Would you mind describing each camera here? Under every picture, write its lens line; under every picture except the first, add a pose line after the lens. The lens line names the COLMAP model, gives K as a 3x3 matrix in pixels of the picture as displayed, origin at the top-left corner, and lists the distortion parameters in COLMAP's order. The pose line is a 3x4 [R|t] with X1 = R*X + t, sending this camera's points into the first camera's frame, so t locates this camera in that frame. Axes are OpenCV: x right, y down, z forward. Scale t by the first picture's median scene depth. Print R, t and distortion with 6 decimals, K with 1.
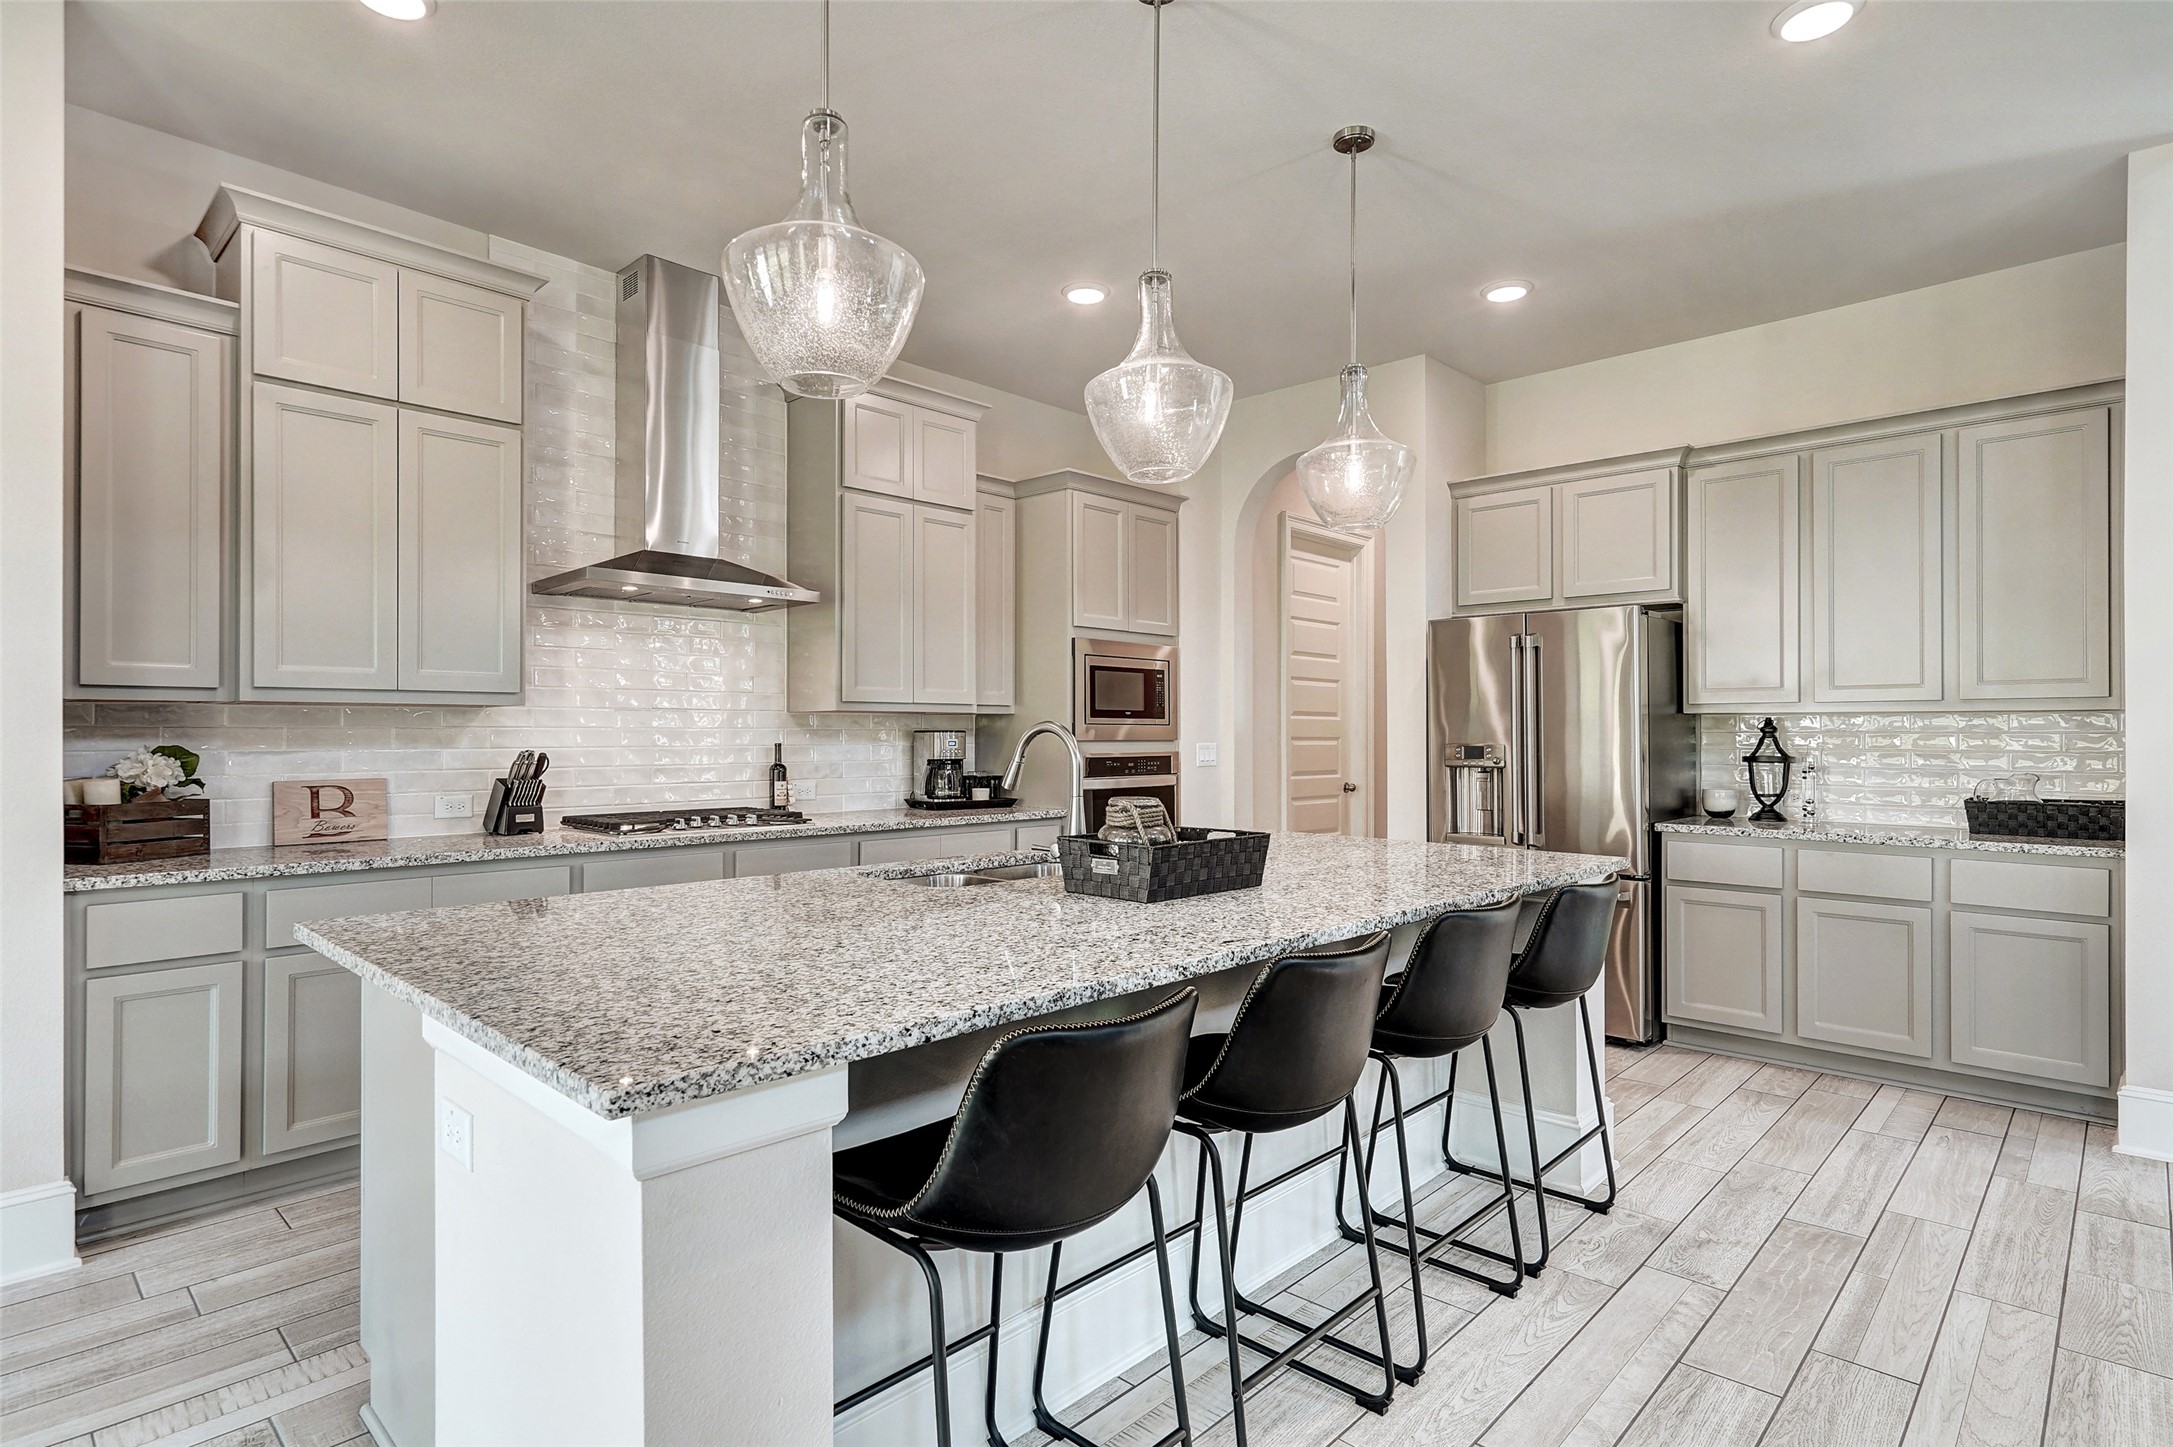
lens RADIAL K [[1108.1, 0, 1083.2], [0, 1108.1, 731.1], [0, 0, 1]] dist [0.002062, 0.002718]
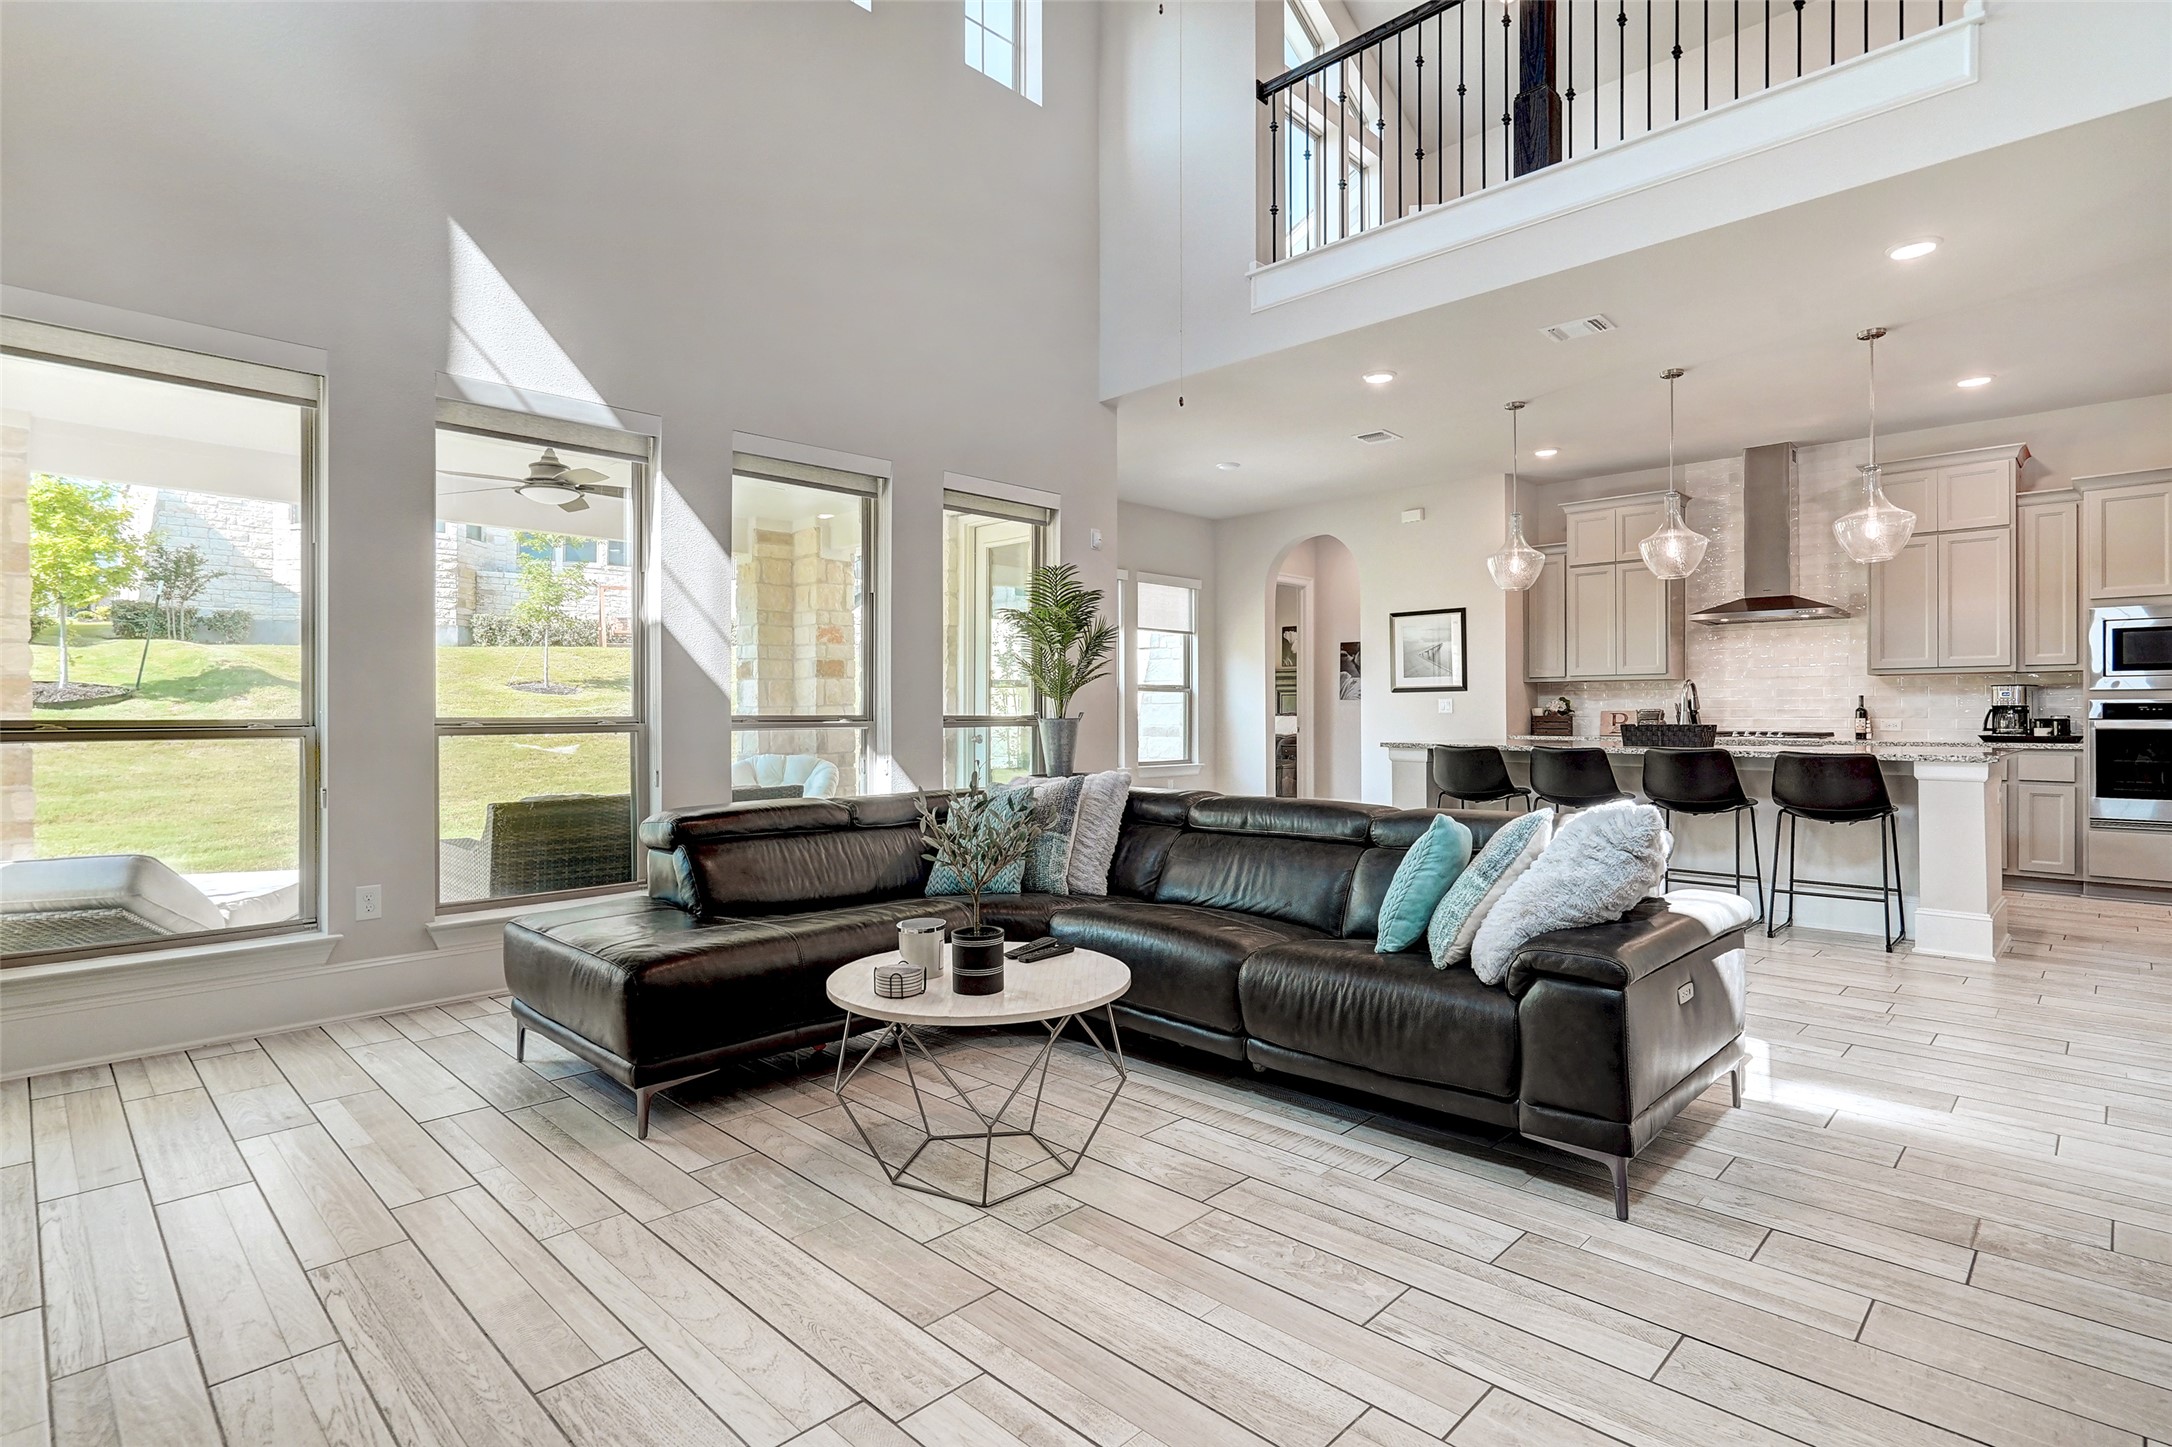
lens RADIAL K [[1067.1, 0, 1082.1], [0, 1067.1, 711.3], [0, 0, 1]] dist [-0.012785, 0.011702]
pose [[-0.017645, -0.003811, -0.999837, 1.493864], [0.001094, 0.999992, -0.003831, 0.044096], [0.999844, -0.001161, -0.017640, -0.155291]]
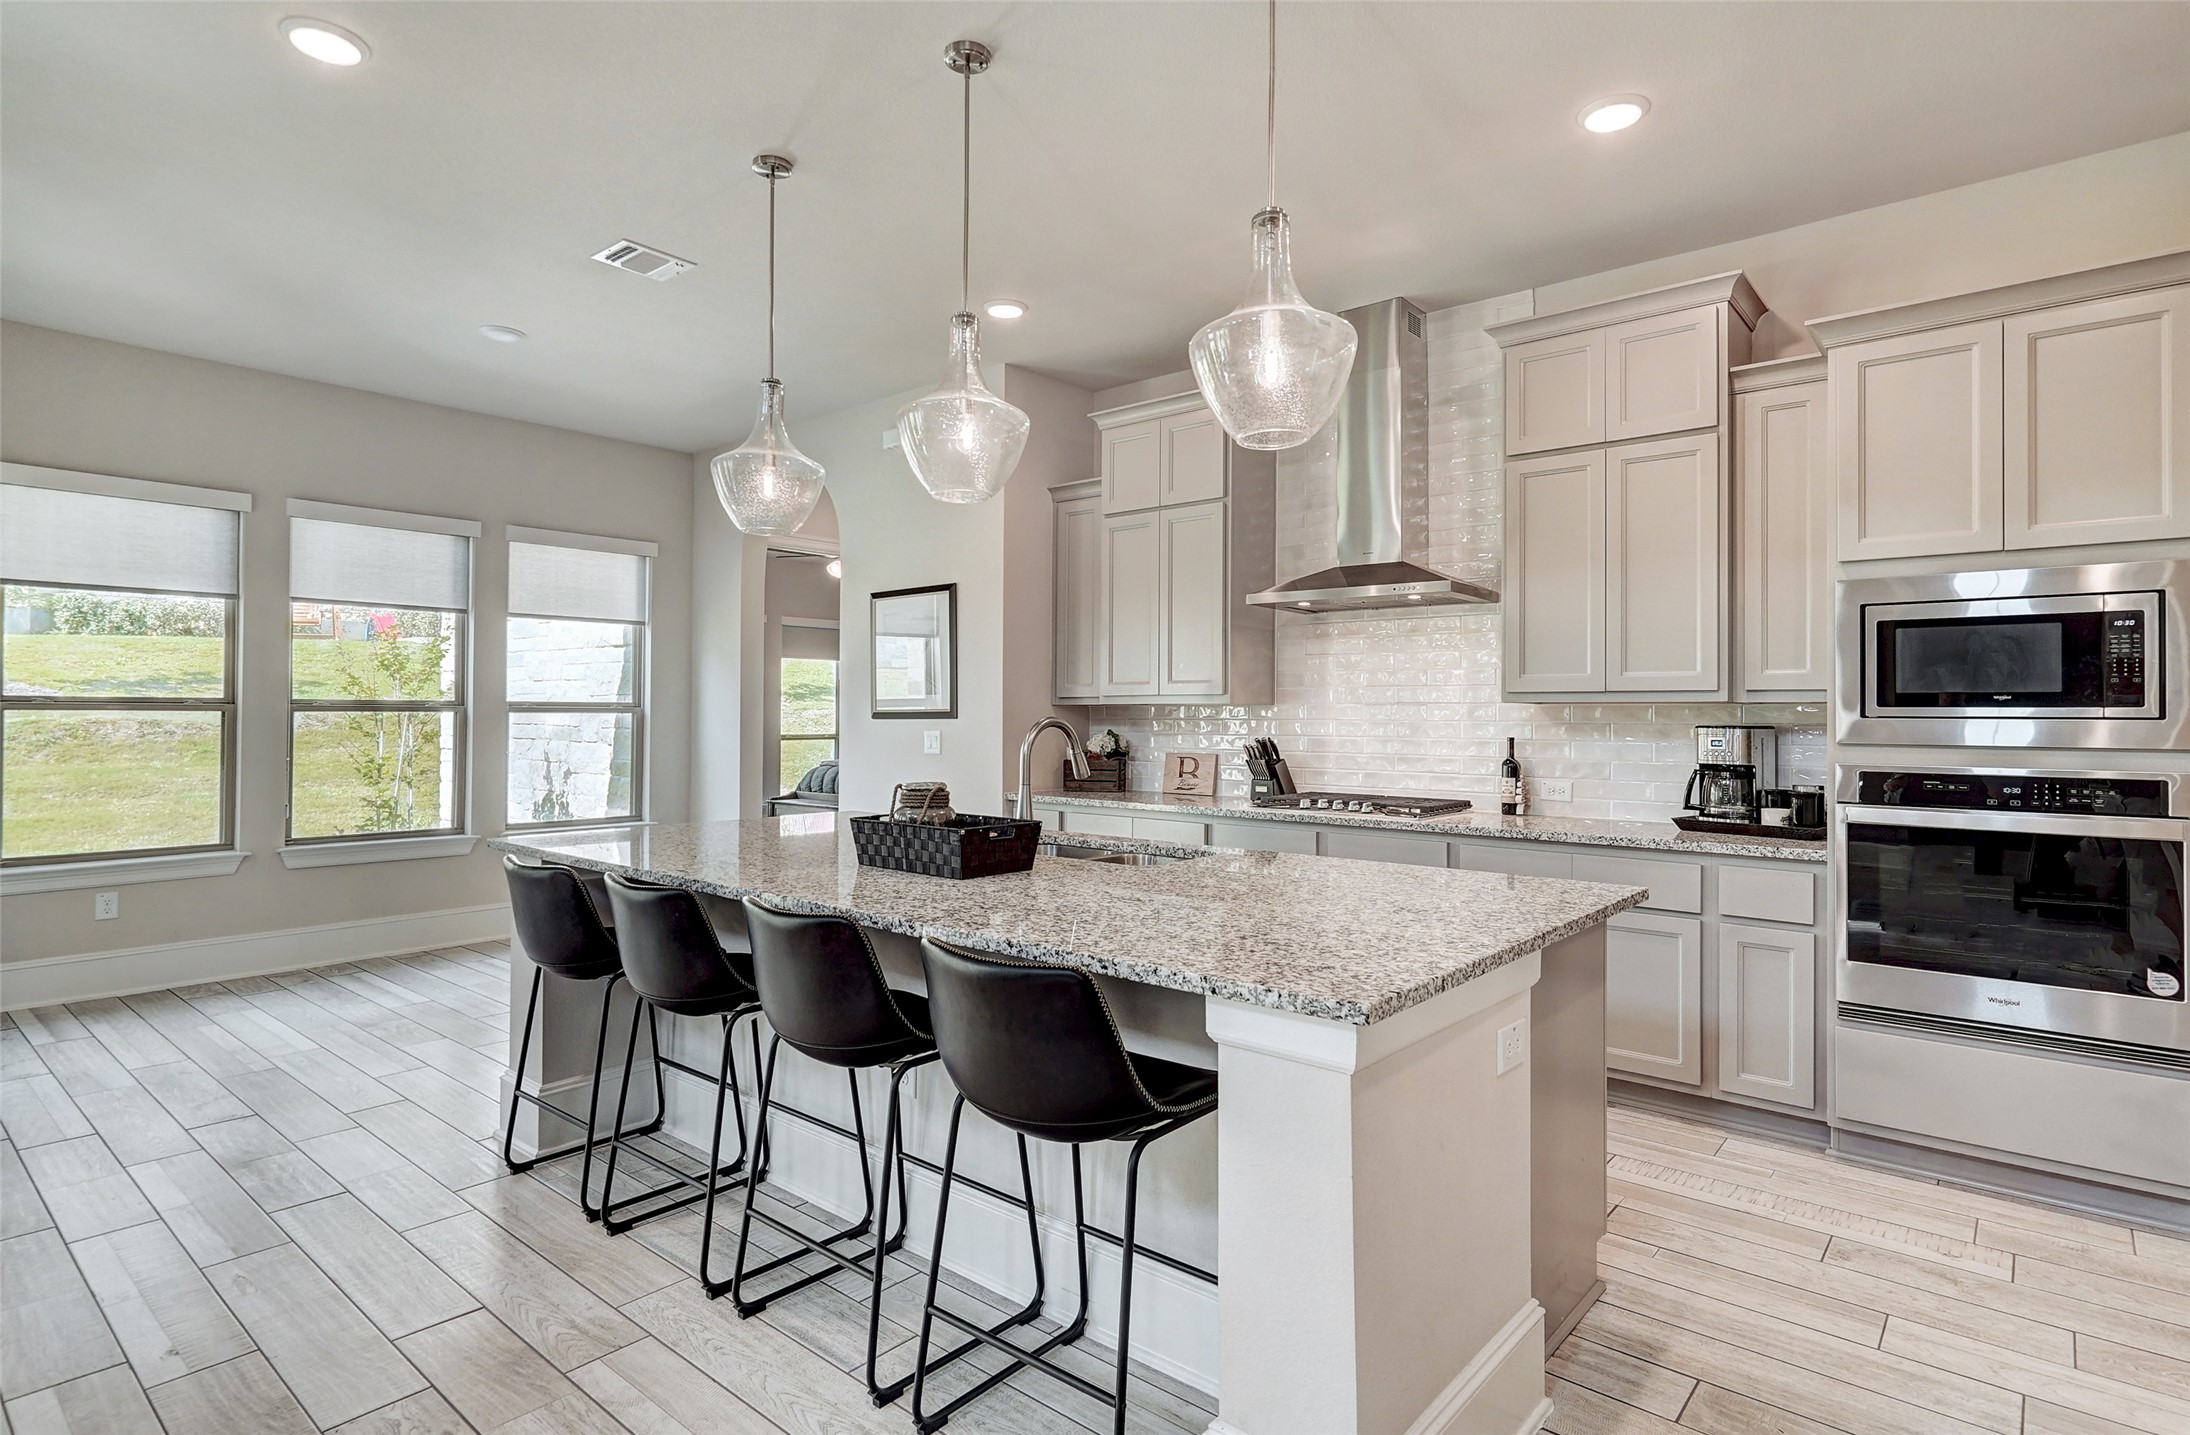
lens RADIAL K [[1122.4, 0, 1099.6], [0, 1122.4, 697.9], [0, 0, 1]] dist [0.014849, 0.000479]
pose [[0.059652, -0.016560, -0.998082, 0.743812], [-0.003408, 0.999853, -0.016793, -0.006112], [0.998213, 0.004403, 0.059587, 0.660134]]
